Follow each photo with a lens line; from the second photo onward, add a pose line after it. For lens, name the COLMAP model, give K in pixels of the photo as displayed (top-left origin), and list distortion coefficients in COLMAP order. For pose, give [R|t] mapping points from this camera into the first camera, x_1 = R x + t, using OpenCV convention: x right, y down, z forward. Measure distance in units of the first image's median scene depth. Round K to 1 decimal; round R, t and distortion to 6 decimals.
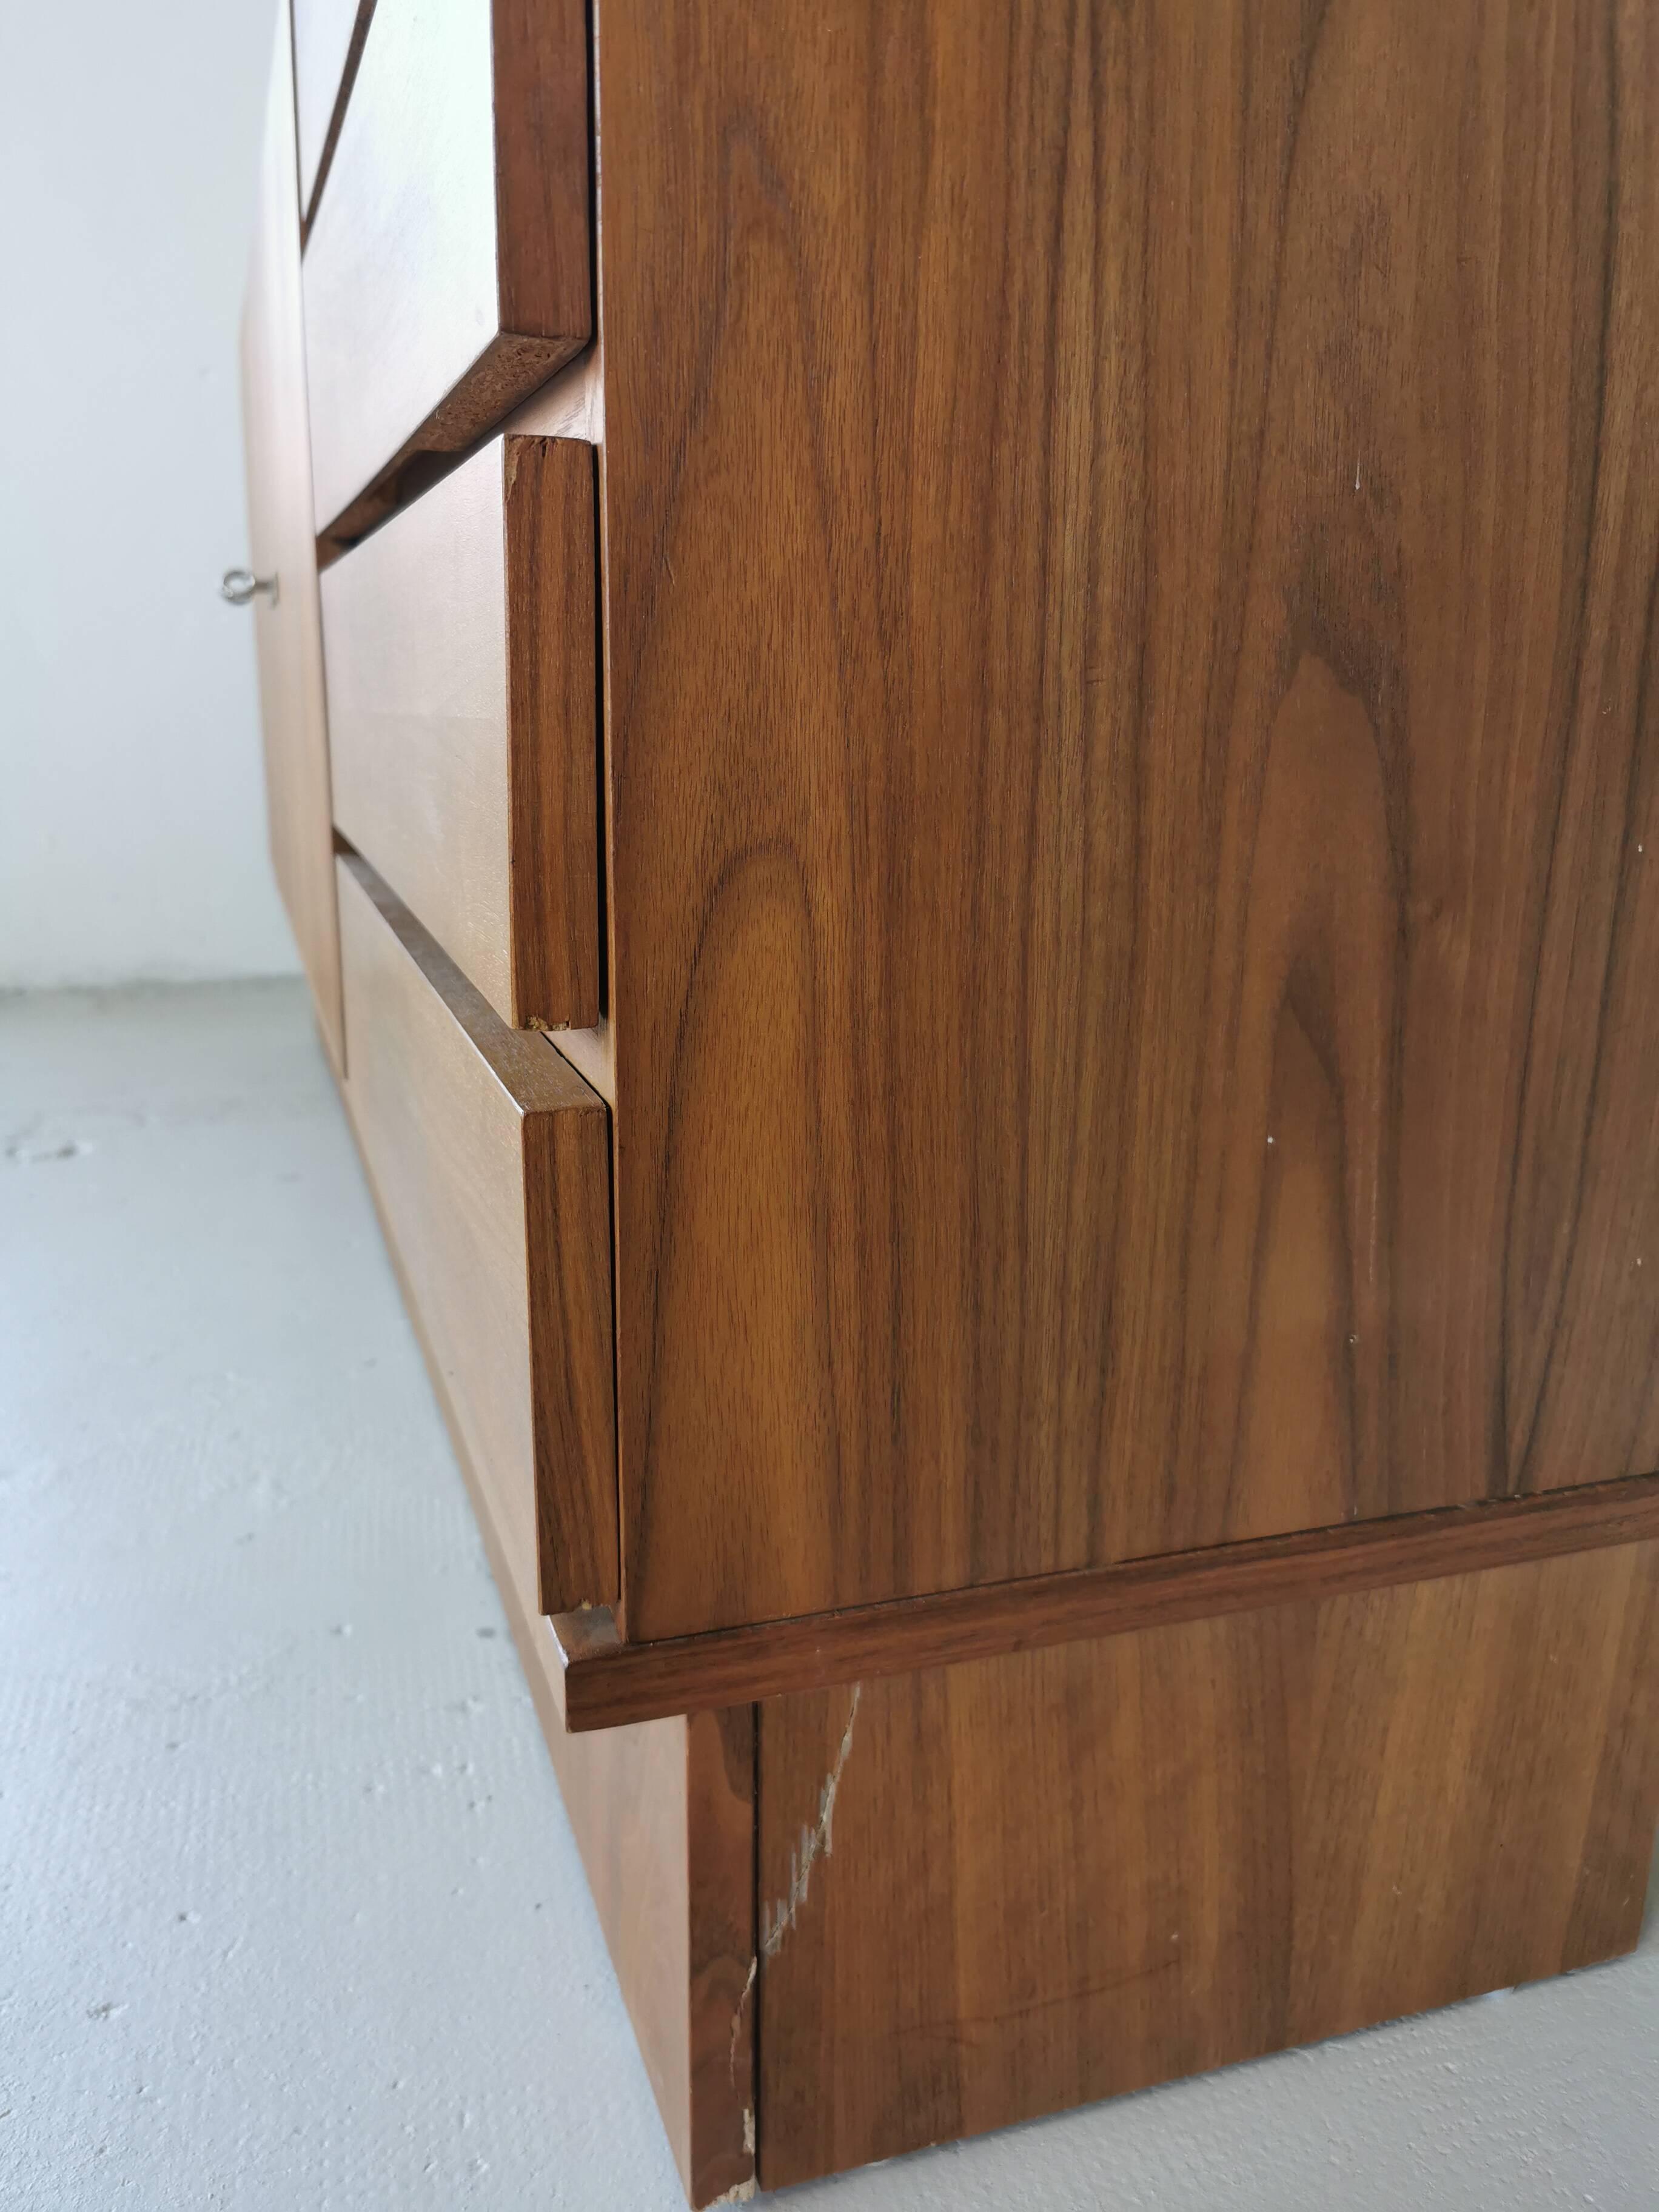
lens RADIAL K [[1784.7, 0, 829.5], [0, 1784.7, 1106.0], [0, 0, 1]] dist [0.023189, -0.069532]
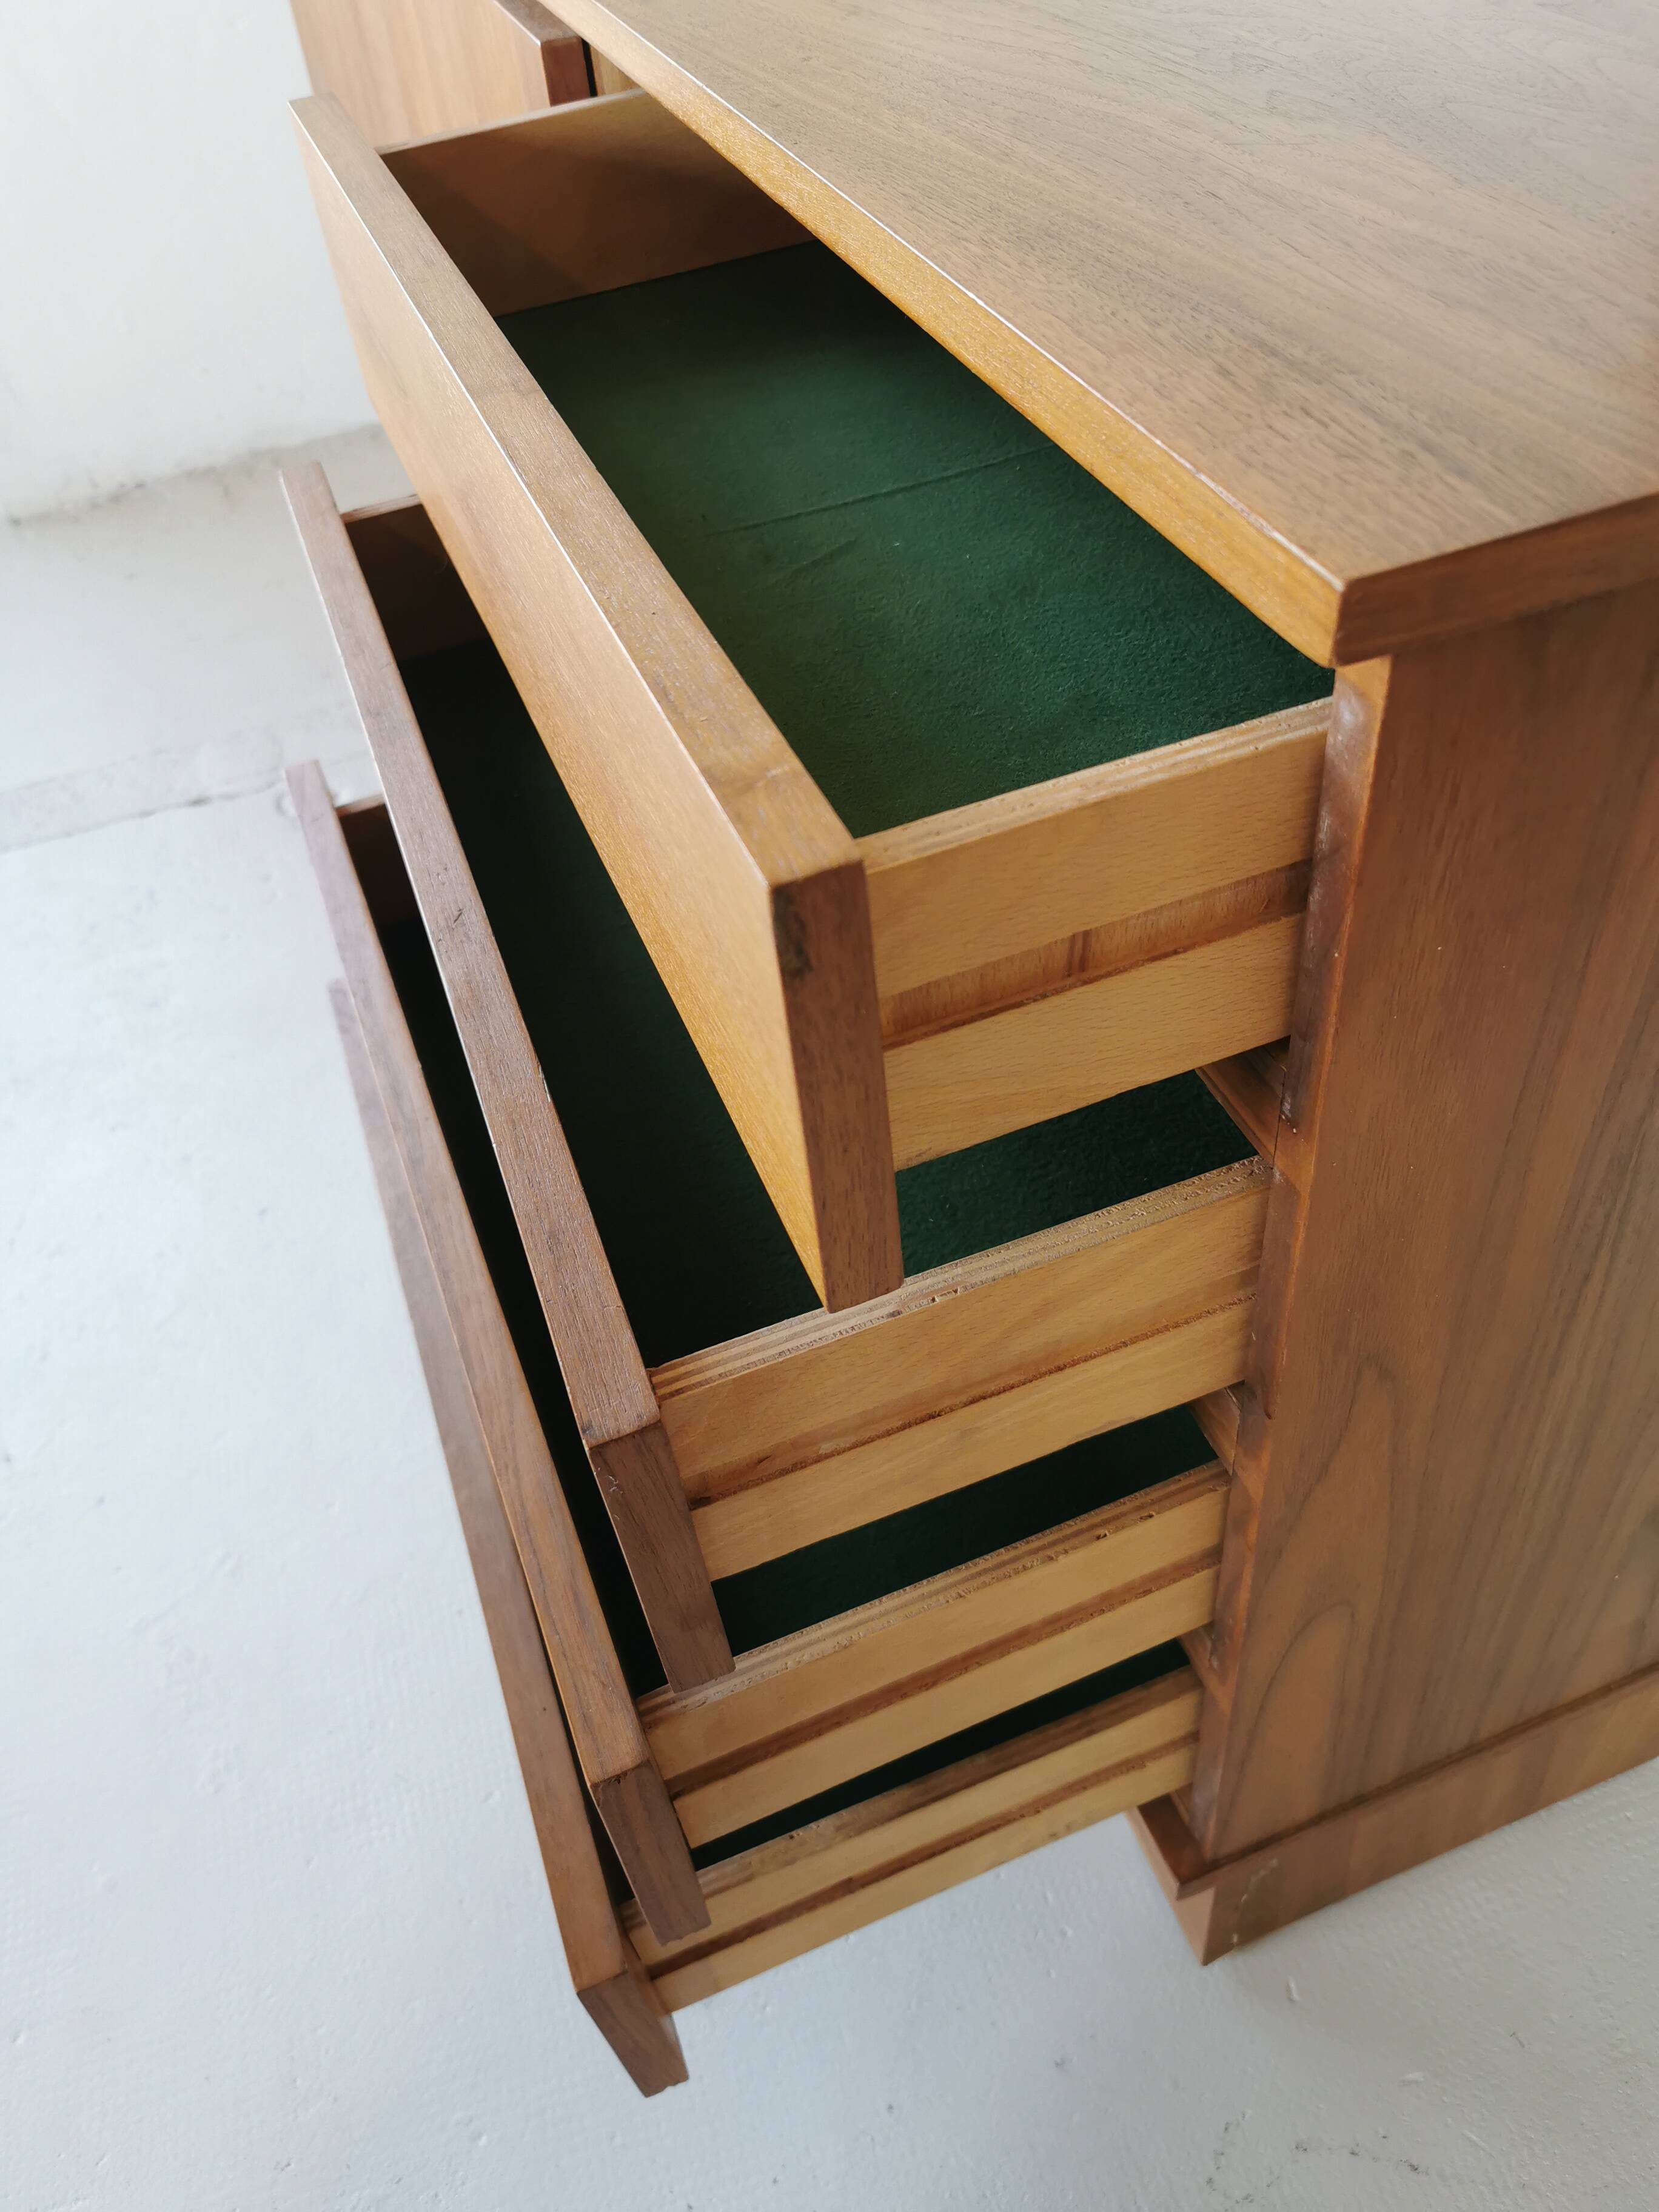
lens RADIAL K [[1734.5, 0, 853.3], [0, 1734.5, 1099.2], [0, 0, 1]] dist [0.019372, -0.028855]
pose [[0.994639, -0.097761, -0.033703, -0.350461], [0.101227, 0.853934, 0.510440, -1.308354], [-0.021121, -0.511116, 0.859252, -0.060800]]
